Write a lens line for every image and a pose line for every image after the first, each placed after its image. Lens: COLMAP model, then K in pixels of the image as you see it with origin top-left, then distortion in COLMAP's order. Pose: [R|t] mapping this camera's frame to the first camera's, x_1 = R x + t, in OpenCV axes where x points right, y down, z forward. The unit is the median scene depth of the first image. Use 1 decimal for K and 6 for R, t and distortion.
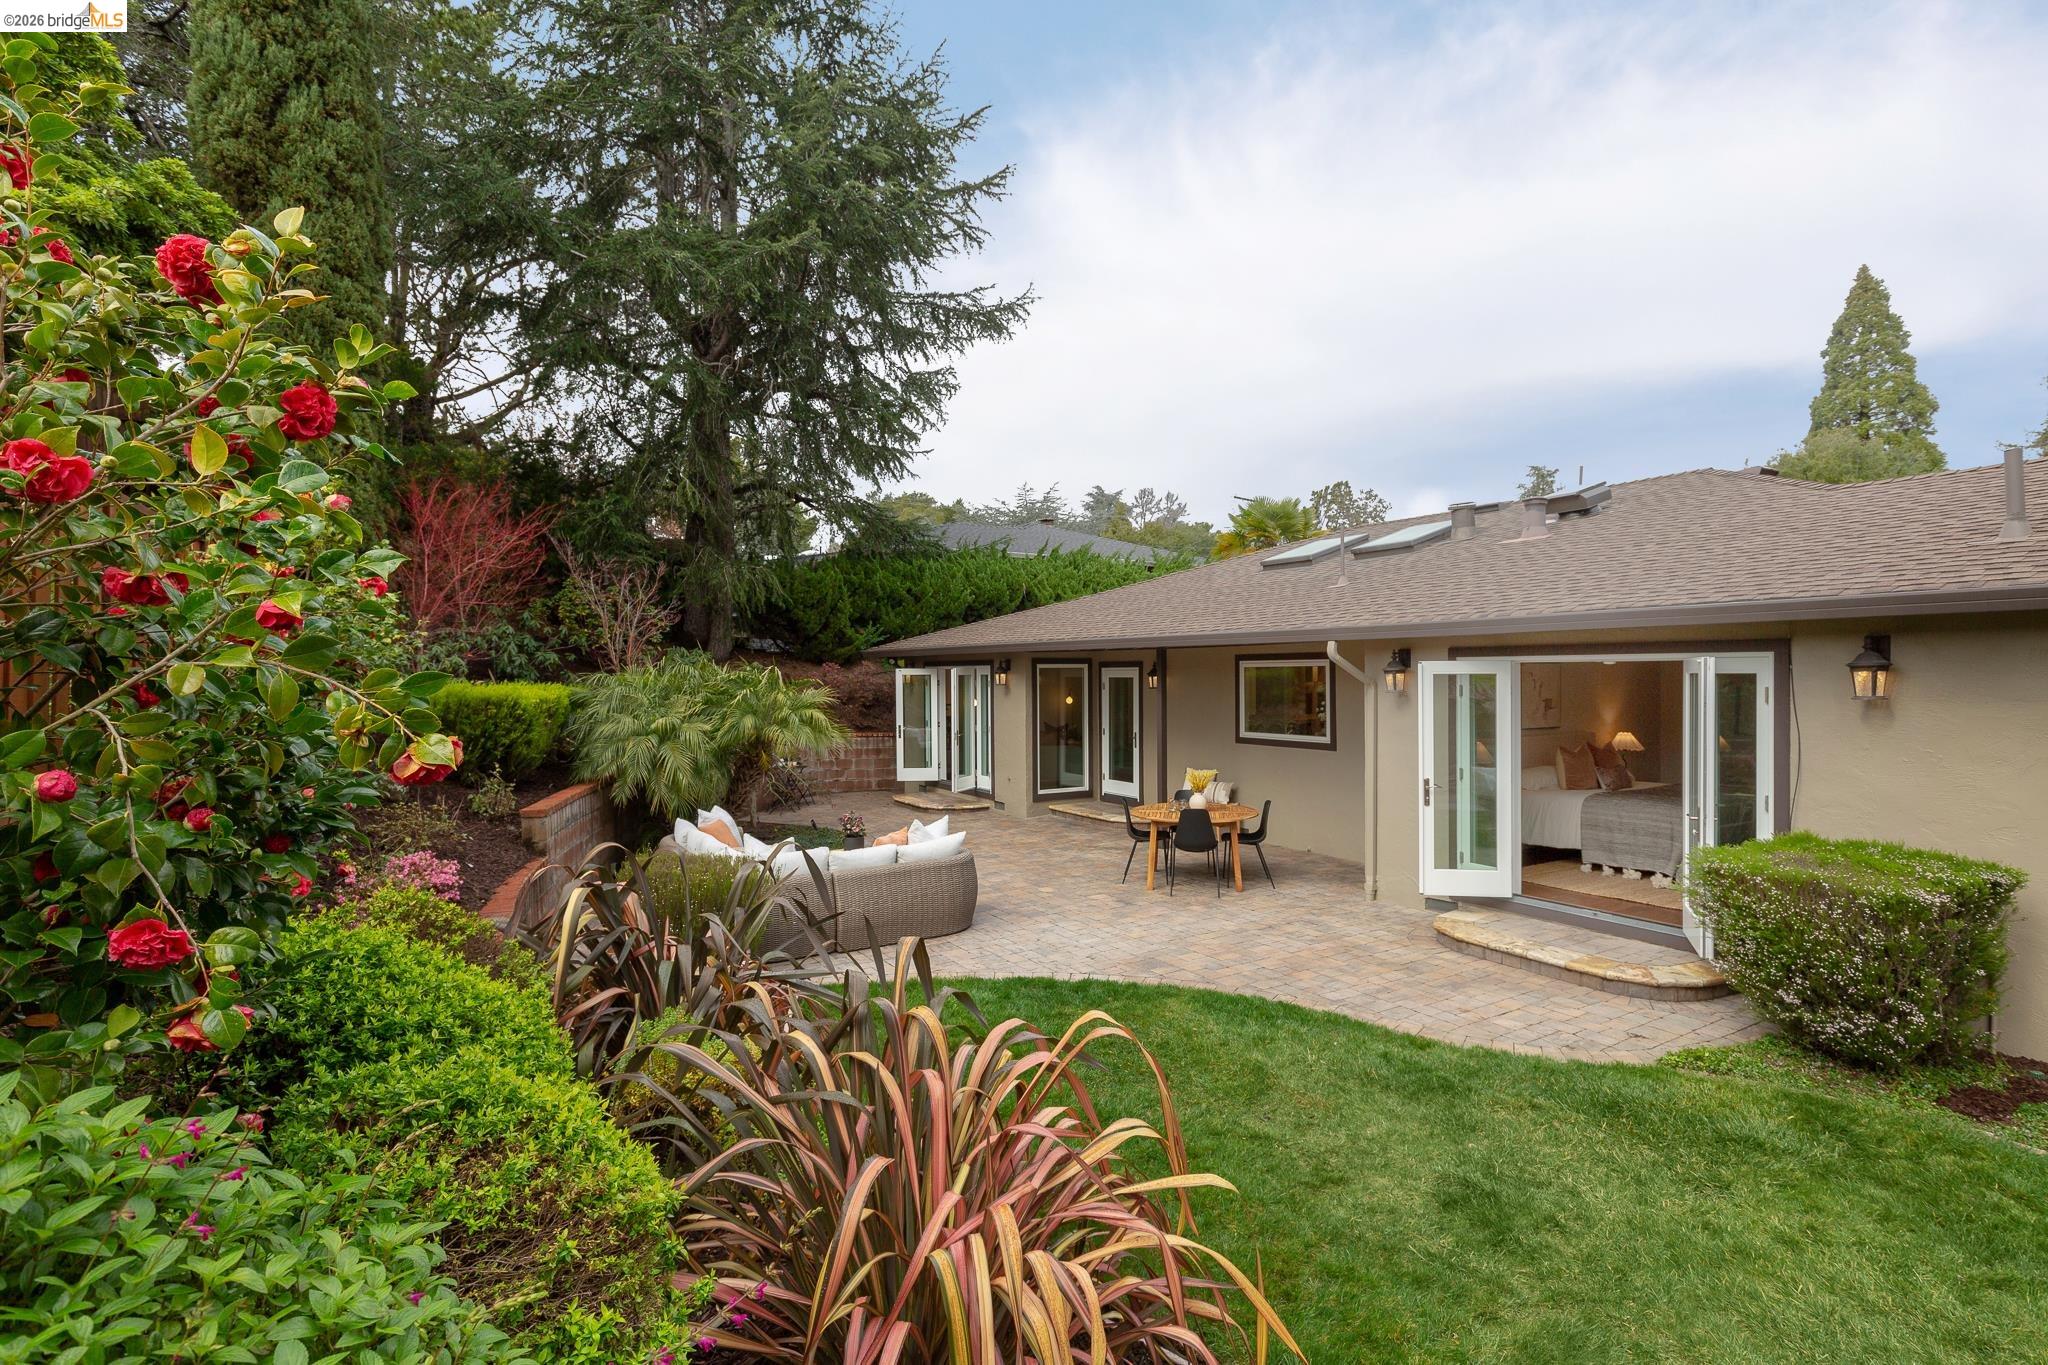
lens RADIAL K [[1013.0, 0, 1063.3], [0, 1013.0, 667.1], [0, 0, 1]] dist [-0.001243, 0.001737]
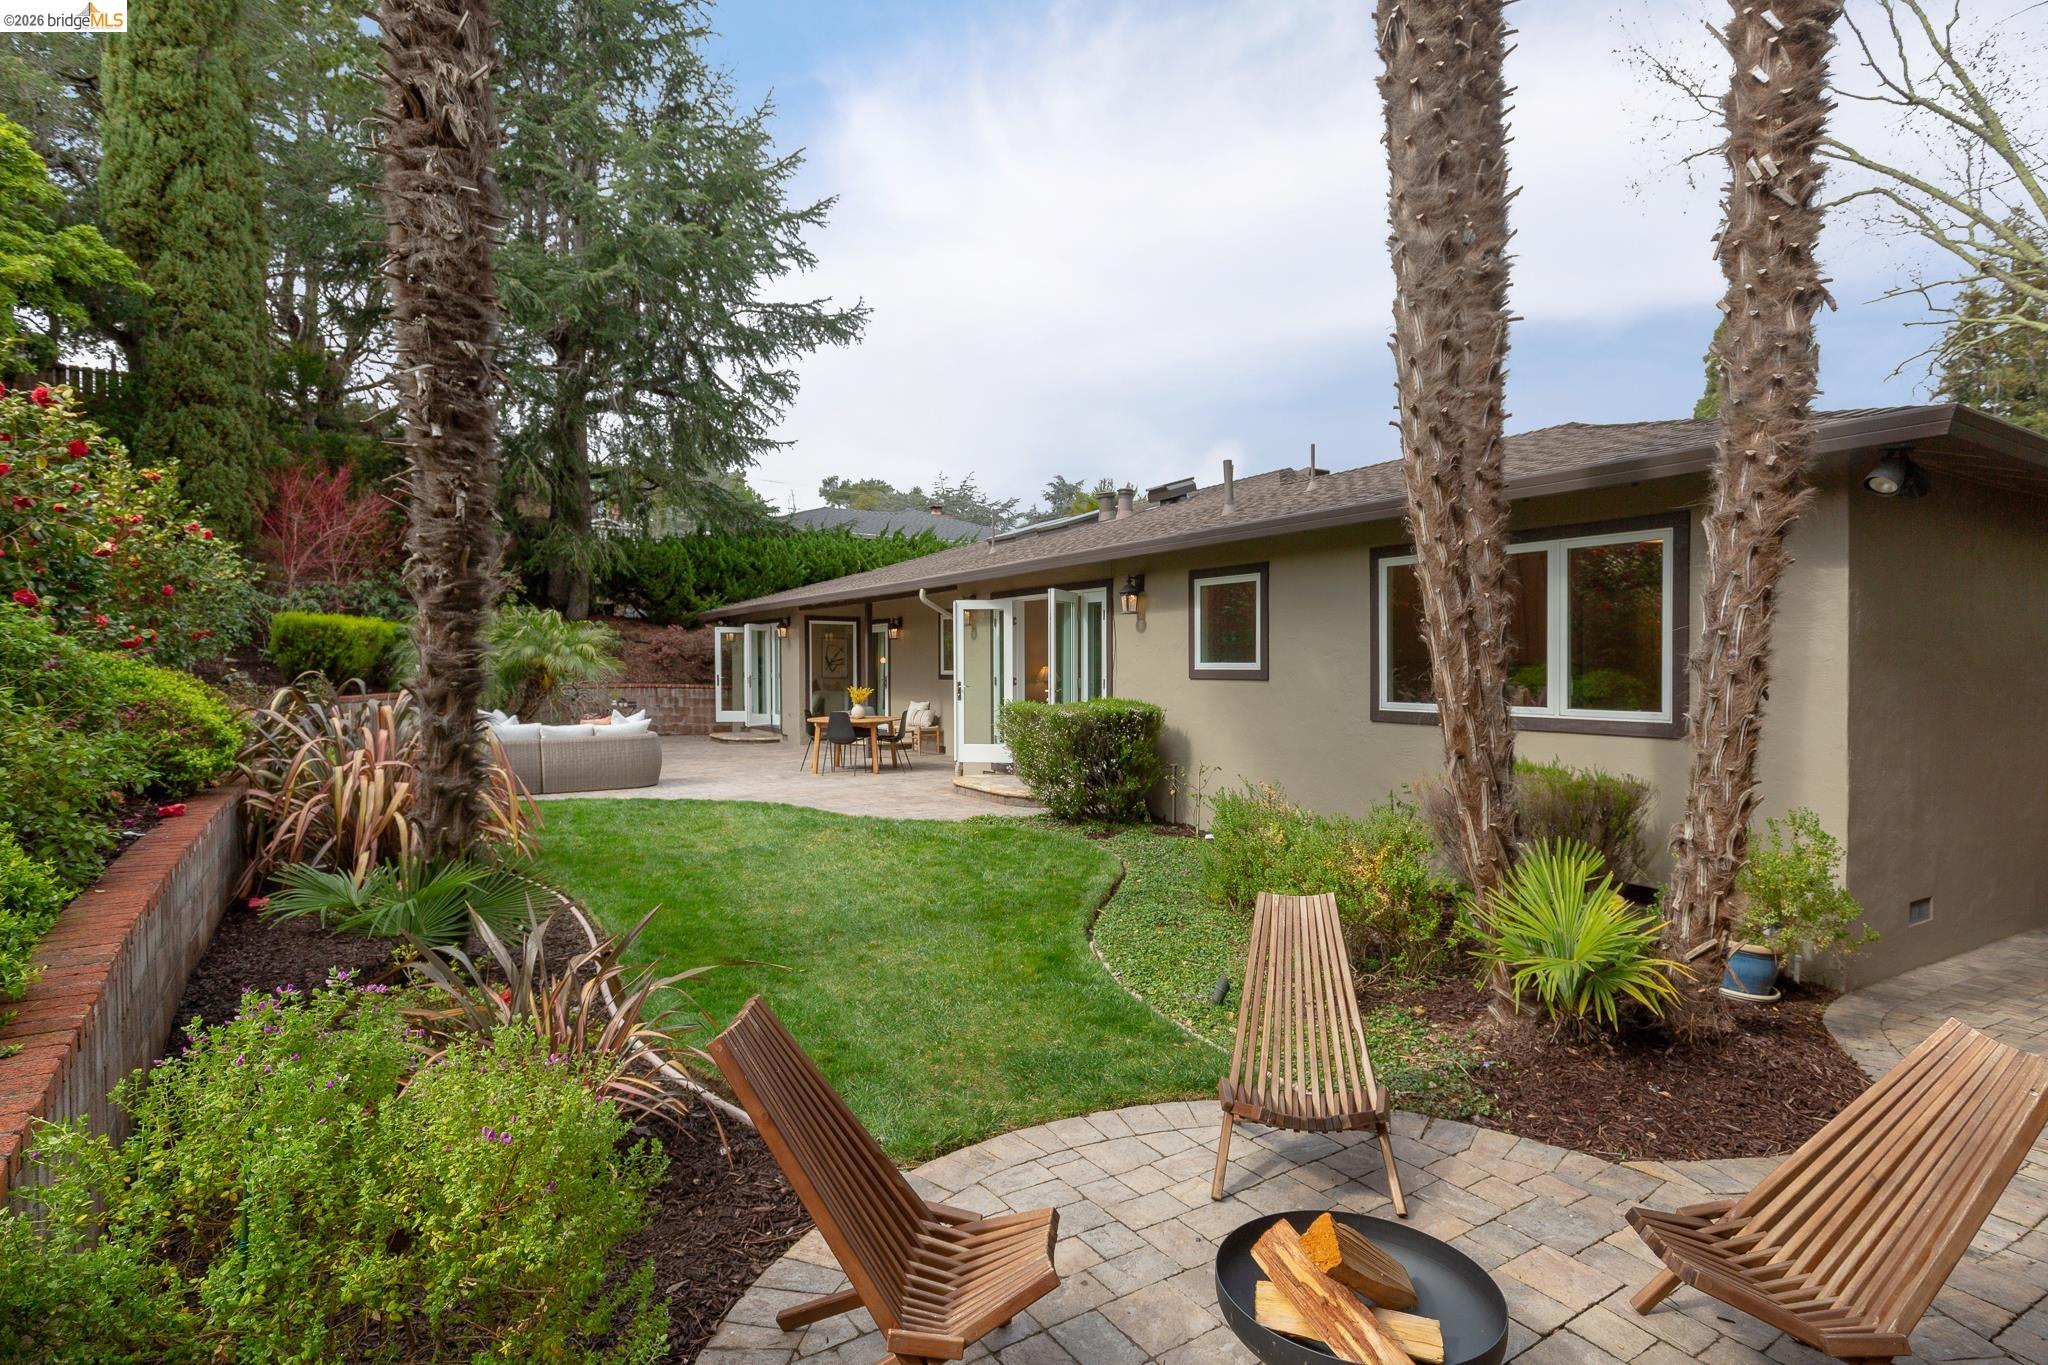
lens RADIAL K [[1013.0, 0, 1029.9], [0, 1013.0, 672.6], [0, 0, 1]] dist [-0.001243, 0.001737]
pose [[0.999892, 0.011417, 0.009282, 0.317897], [-0.011560, 0.999813, 0.015494, 0.052615], [-0.009104, -0.015600, 0.999837, -0.317878]]
